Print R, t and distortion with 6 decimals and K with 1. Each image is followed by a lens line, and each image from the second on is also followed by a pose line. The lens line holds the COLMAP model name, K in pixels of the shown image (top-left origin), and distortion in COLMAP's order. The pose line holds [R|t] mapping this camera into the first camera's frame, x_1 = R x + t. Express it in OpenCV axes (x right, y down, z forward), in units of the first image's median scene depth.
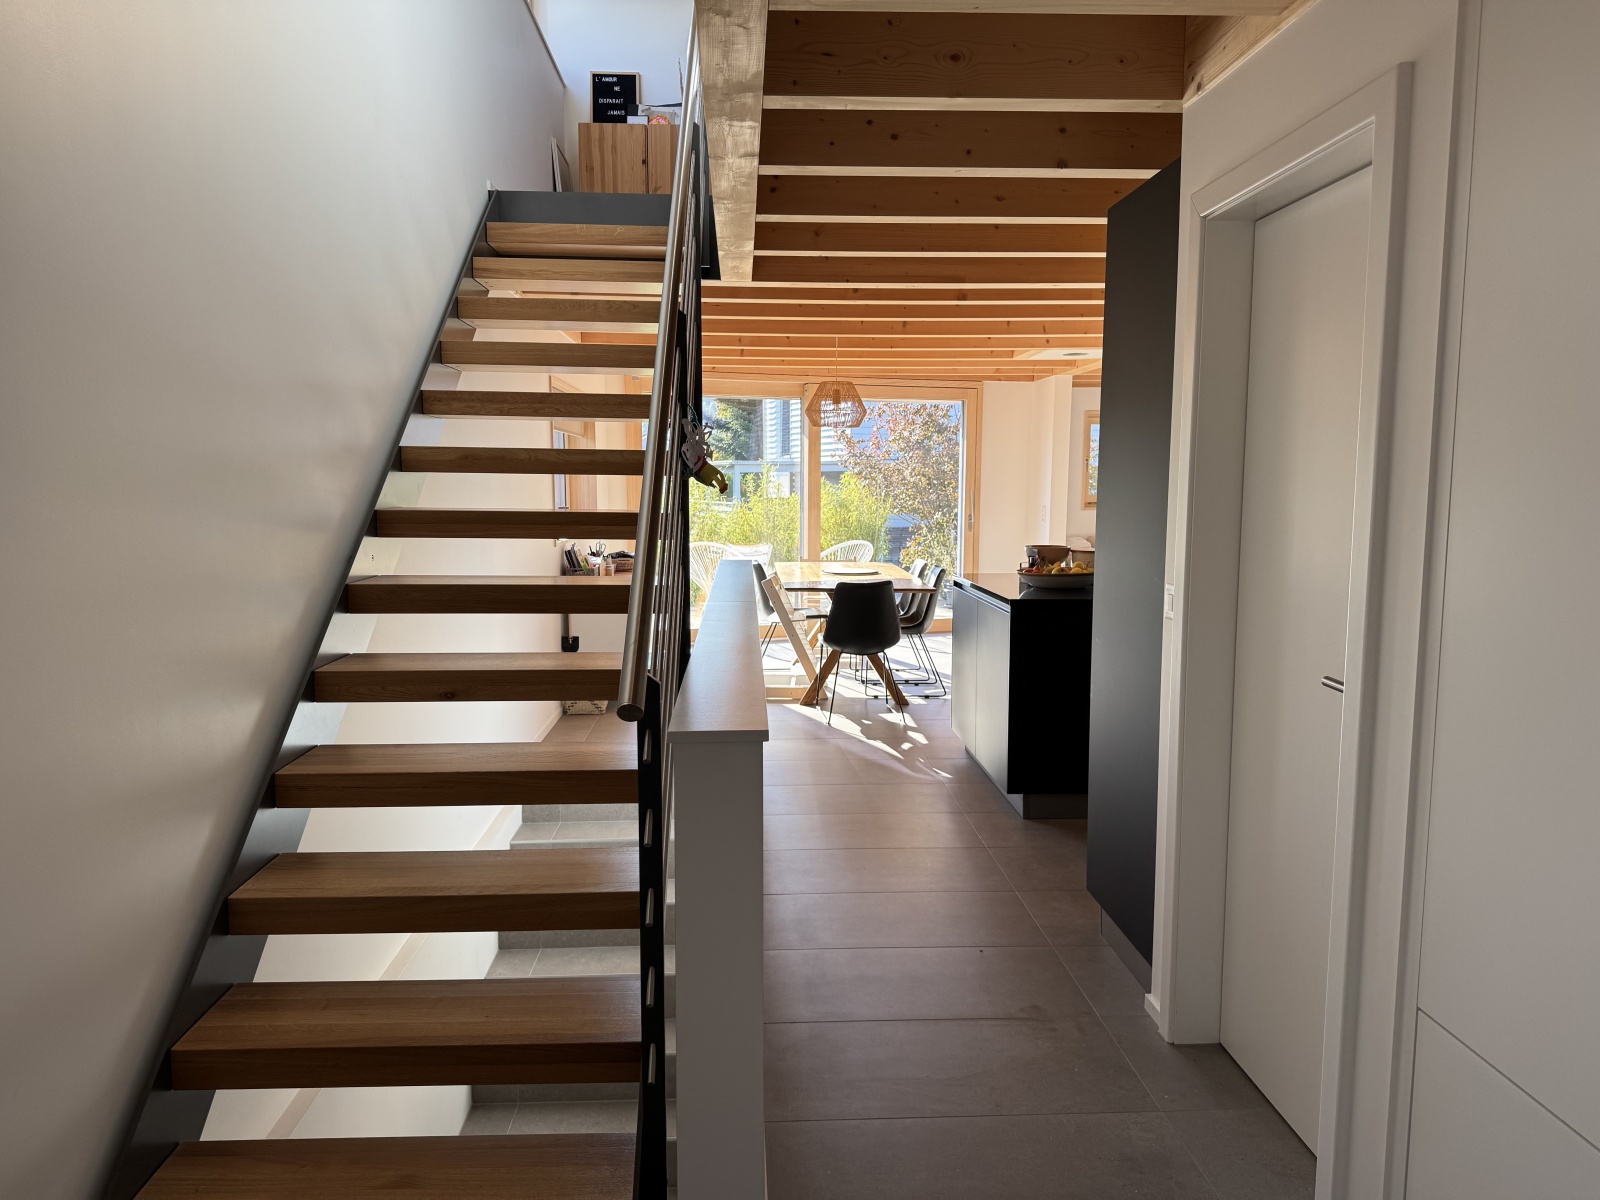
lens RADIAL K [[1124.1, 0, 800.0], [0, 1124.1, 600.0], [0, 0, 1]] dist [0.027856, -0.004943]
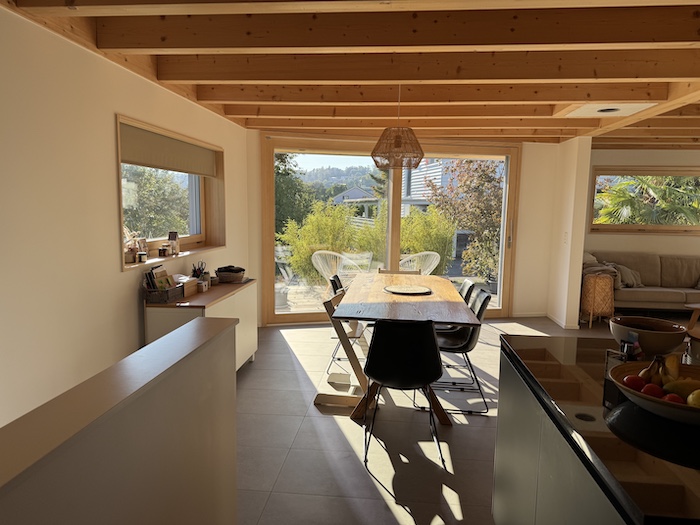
lens RADIAL K [[478.4, 0, 350.0], [0, 478.4, 262.5], [0, 0, 1]] dist [0.077795, -0.114200]
pose [[0.987888, 0.031058, -0.152031, 0.037458], [-0.029595, 0.999491, 0.011878, -0.036430], [0.152322, -0.007235, 0.988304, 0.299885]]
